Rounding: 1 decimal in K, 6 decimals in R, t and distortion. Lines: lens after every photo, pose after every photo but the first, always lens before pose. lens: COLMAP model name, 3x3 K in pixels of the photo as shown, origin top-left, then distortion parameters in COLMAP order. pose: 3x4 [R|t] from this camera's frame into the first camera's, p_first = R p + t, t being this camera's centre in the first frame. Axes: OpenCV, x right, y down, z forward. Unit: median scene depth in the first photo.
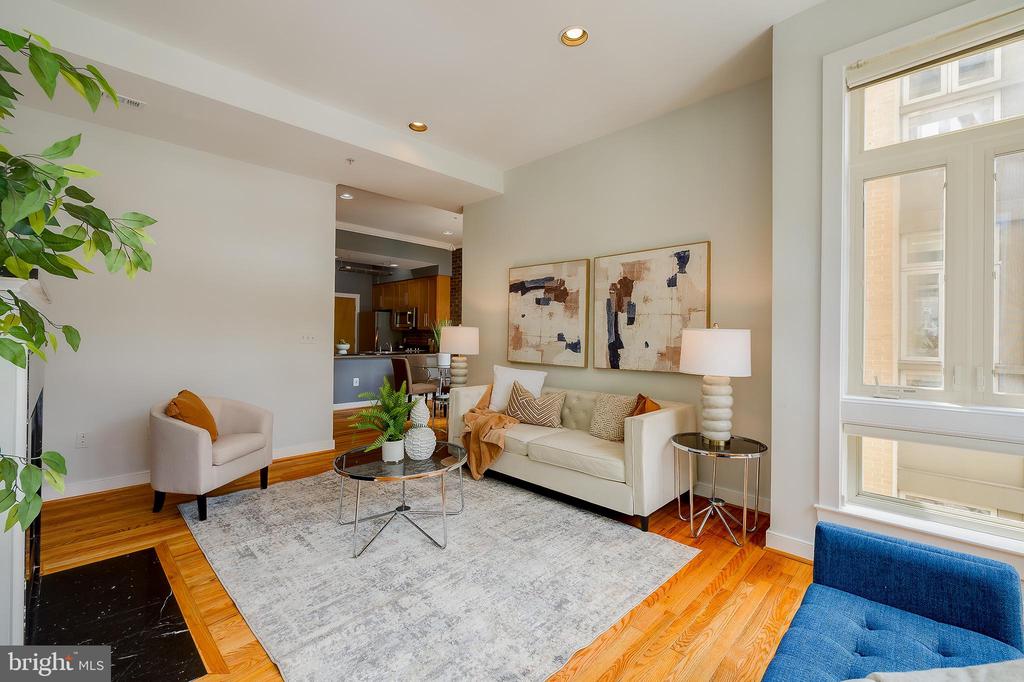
lens RADIAL K [[436.7, 0, 509.0], [0, 436.7, 336.0], [0, 0, 1]] dist [0.001501, 0.000681]
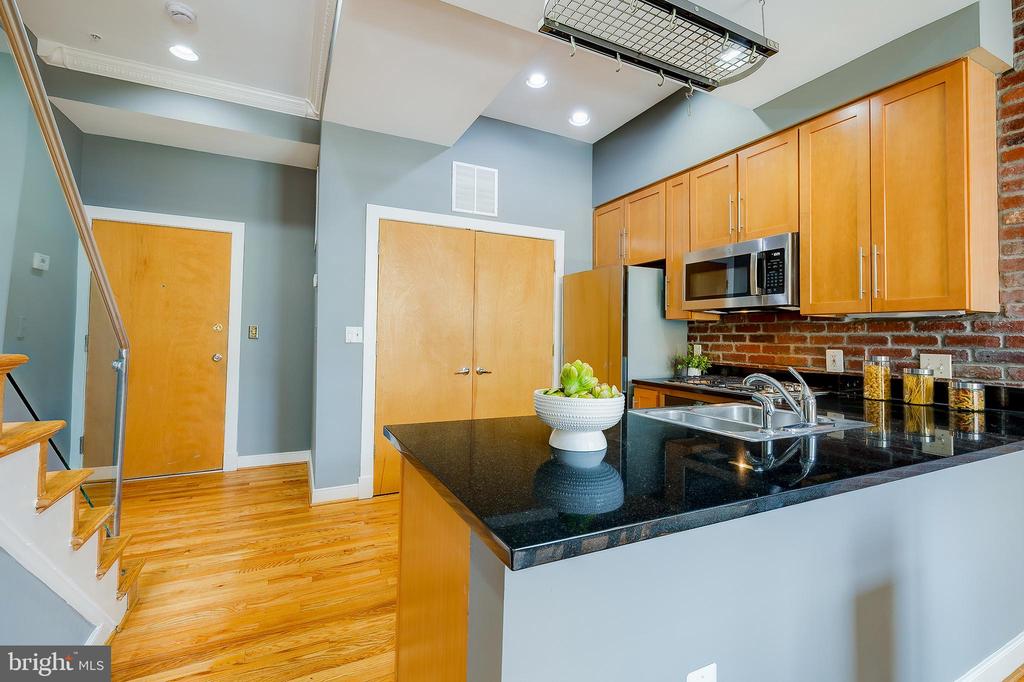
lens RADIAL K [[446.0, 0, 488.9], [0, 446.0, 306.0], [0, 0, 1]] dist [-0.000344, -0.000032]
pose [[0.927699, -0.021903, -0.372686, -0.283377], [-0.003945, 0.997647, -0.068452, -0.001086], [0.373308, 0.064973, 0.925429, 0.674766]]
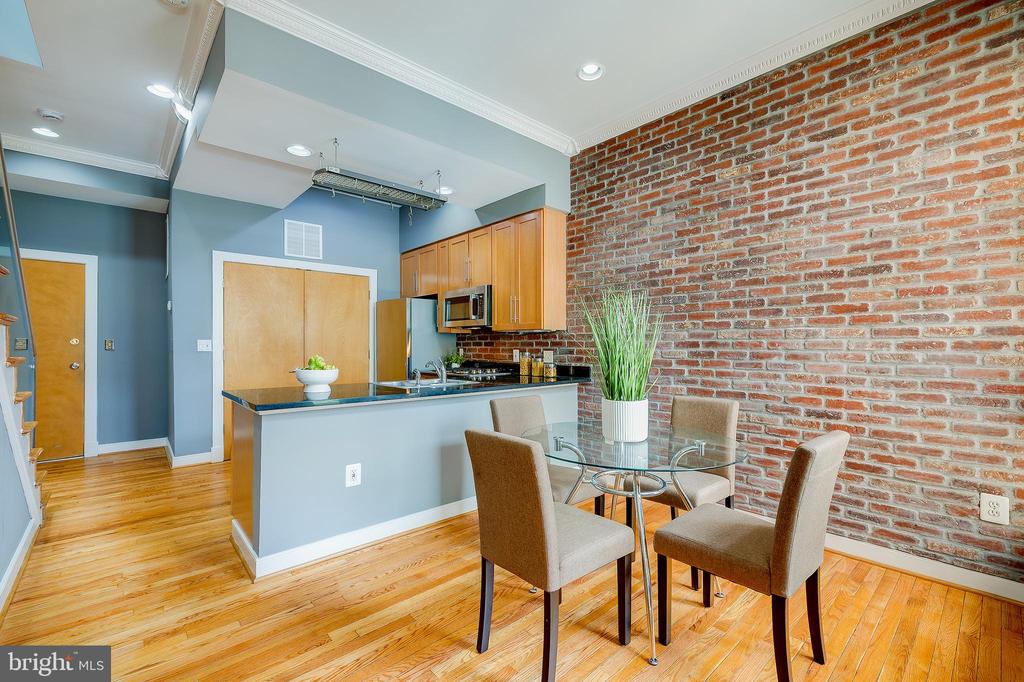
lens RADIAL K [[436.7, 0, 509.0], [0, 436.7, 336.0], [0, 0, 1]] dist [0.001501, 0.000681]
pose [[0.997529, -0.012561, -0.069127, -0.156910], [0.011277, 0.999757, -0.018937, 0.000006], [0.069348, 0.018111, 0.997428, 0.518687]]
